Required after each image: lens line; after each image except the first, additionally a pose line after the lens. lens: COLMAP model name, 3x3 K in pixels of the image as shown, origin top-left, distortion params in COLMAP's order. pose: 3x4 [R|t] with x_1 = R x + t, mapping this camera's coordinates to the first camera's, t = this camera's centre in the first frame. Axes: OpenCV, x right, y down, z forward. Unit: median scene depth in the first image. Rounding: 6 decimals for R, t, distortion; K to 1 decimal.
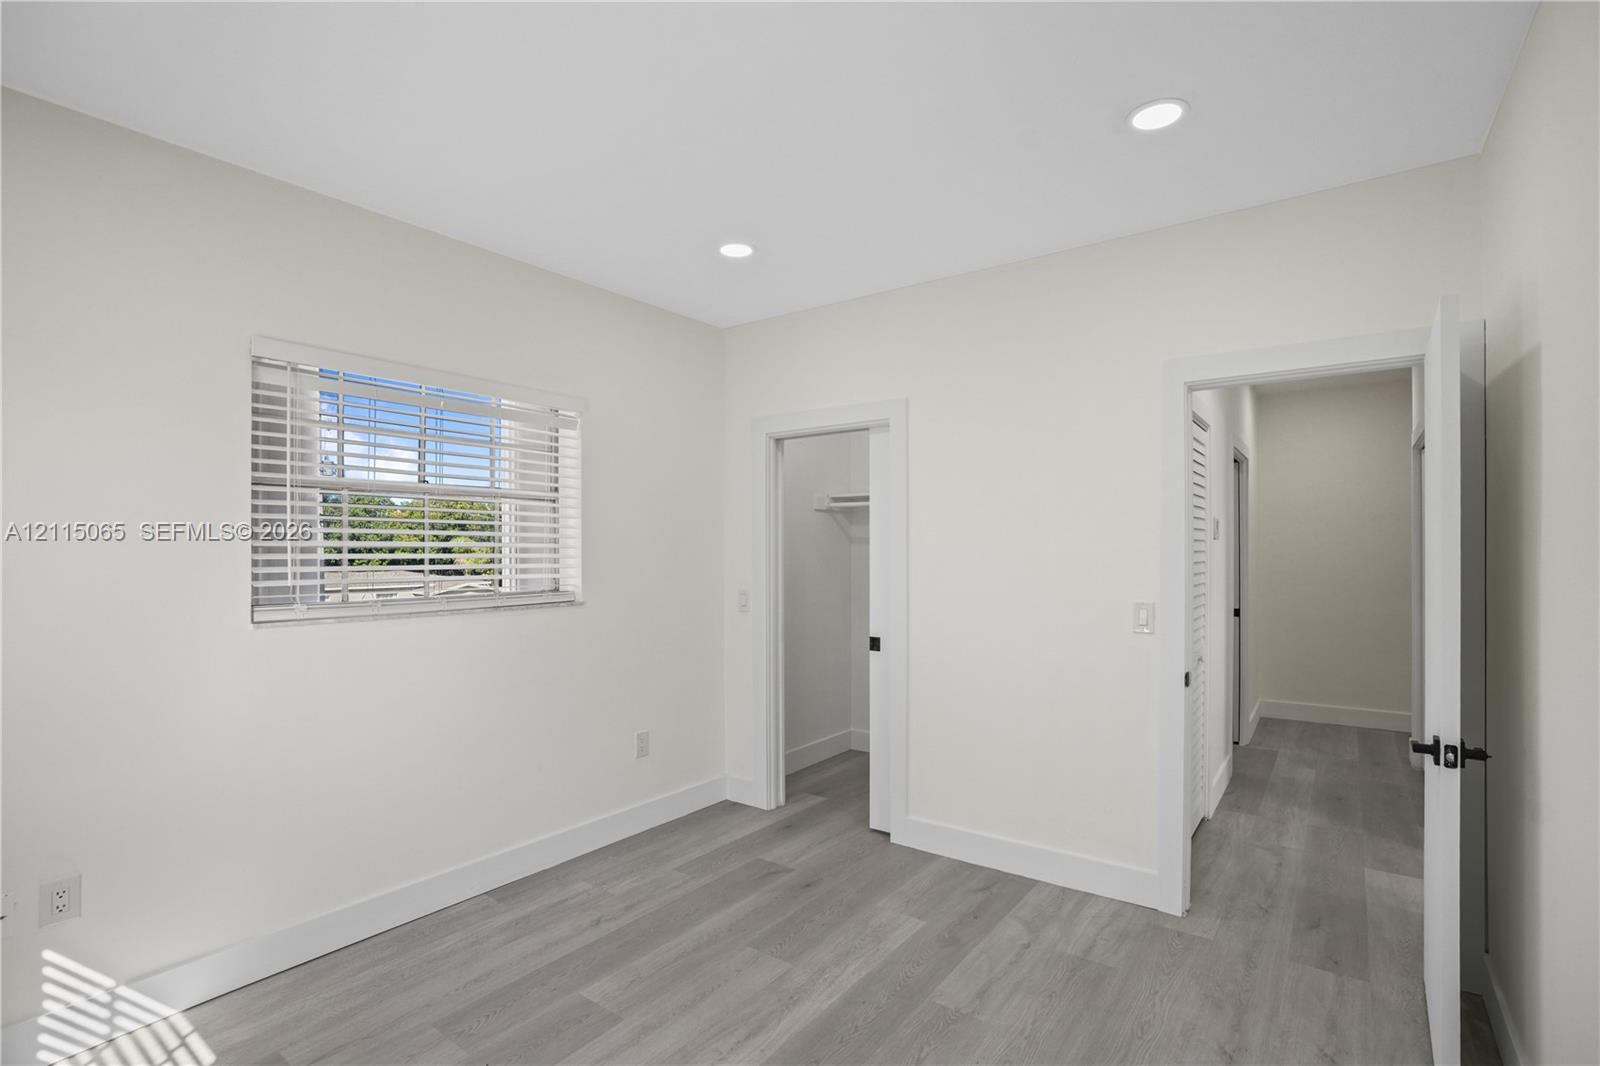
lens RADIAL K [[738.7, 0, 812.1], [0, 738.7, 545.3], [0, 0, 1]] dist [-0.069970, 0.034233]
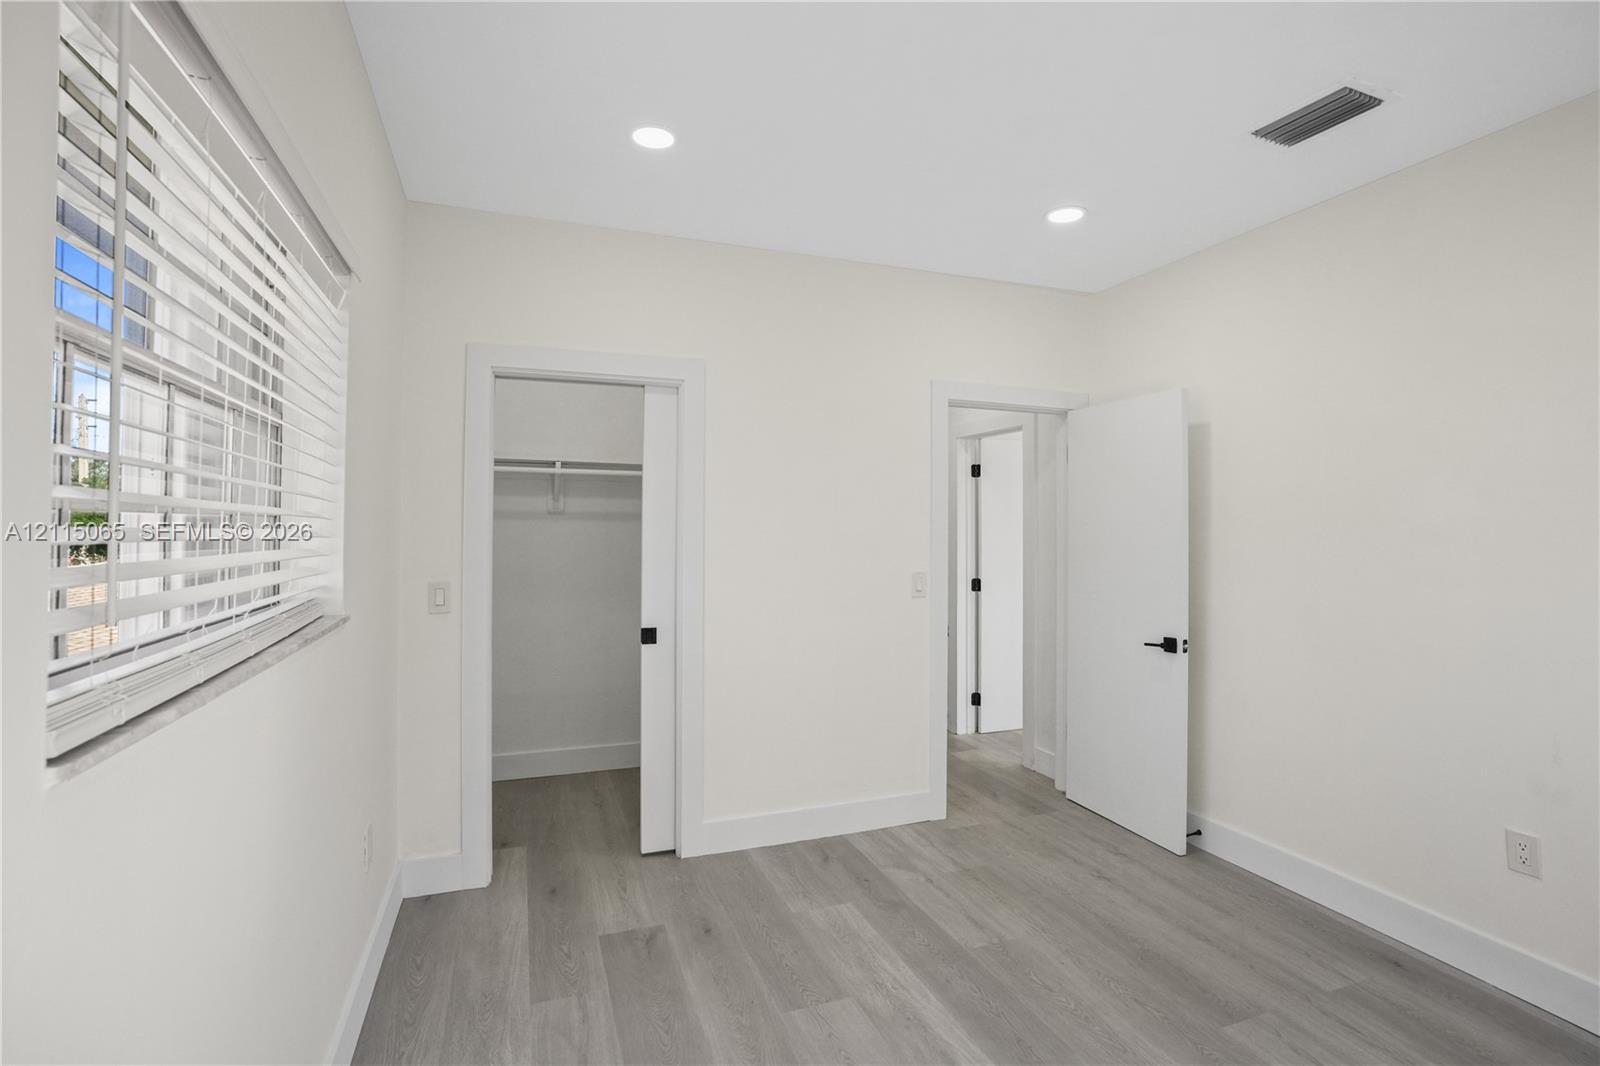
lens RADIAL K [[740.8, 0, 798.7], [0, 740.8, 526.6], [0, 0, 1]] dist [-0.069870, 0.034298]
pose [[0.537389, 0.015713, 0.843188, -0.669971], [-0.016963, 0.999826, -0.007820, 0.010388], [-0.843164, -0.010101, 0.537561, 0.480355]]
